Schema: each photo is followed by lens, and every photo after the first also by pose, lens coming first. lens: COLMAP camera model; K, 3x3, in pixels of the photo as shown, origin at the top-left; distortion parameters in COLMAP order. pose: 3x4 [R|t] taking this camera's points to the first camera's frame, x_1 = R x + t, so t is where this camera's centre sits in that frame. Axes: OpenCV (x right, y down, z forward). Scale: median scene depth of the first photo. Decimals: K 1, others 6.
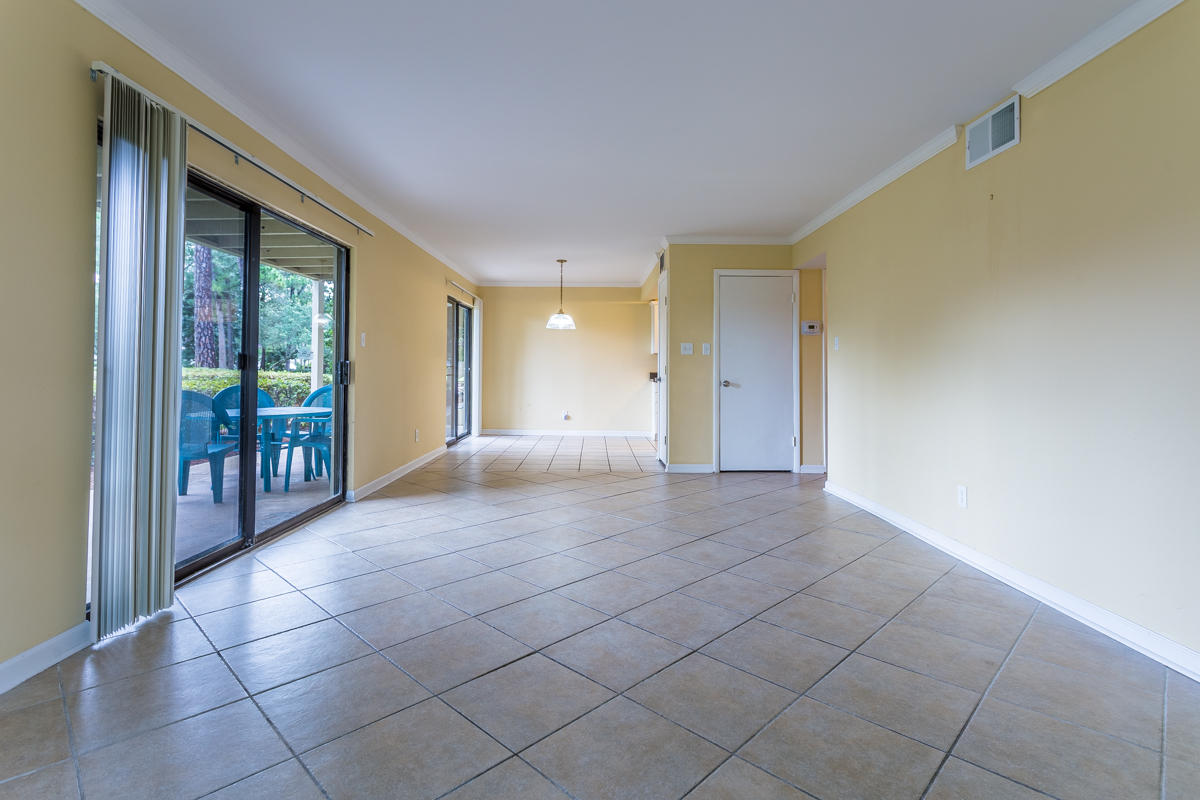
lens RADIAL K [[585.7, 0, 595.4], [0, 585.7, 369.1], [0, 0, 1]] dist [-0.006384, 0.003268]
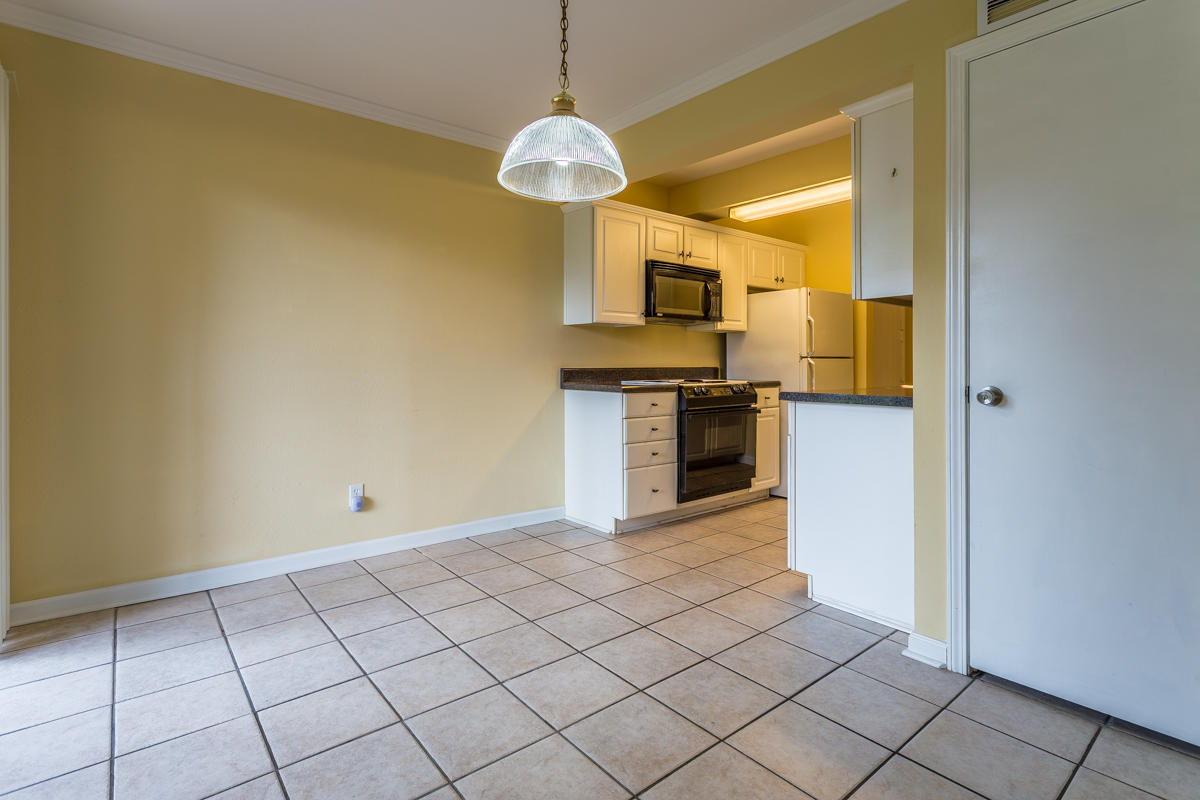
lens RADIAL K [[585.7, 0, 601.4], [0, 585.7, 378.8], [0, 0, 1]] dist [-0.006384, 0.003268]
pose [[0.774242, -0.016710, 0.632669, -0.156863], [-0.006845, 0.999372, 0.034771, -0.002029], [-0.632853, -0.031252, 0.773641, 0.670924]]
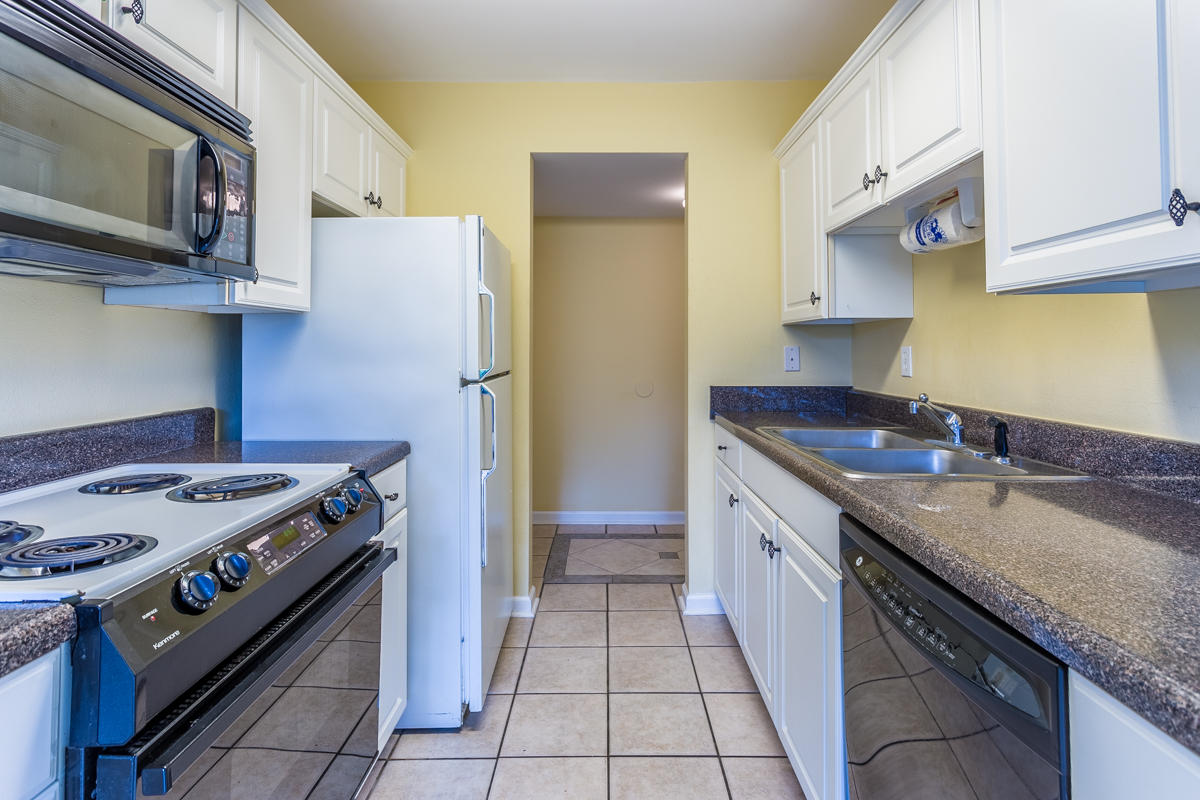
lens RADIAL K [[585.7, 0, 608.0], [0, 585.7, 336.7], [0, 0, 1]] dist [-0.006384, 0.003268]
pose [[-0.002253, 0.018684, 0.999823, 0.072220], [-0.010409, 0.999771, -0.018706, -0.016192], [-0.999943, -0.010449, -0.002058, 0.889401]]
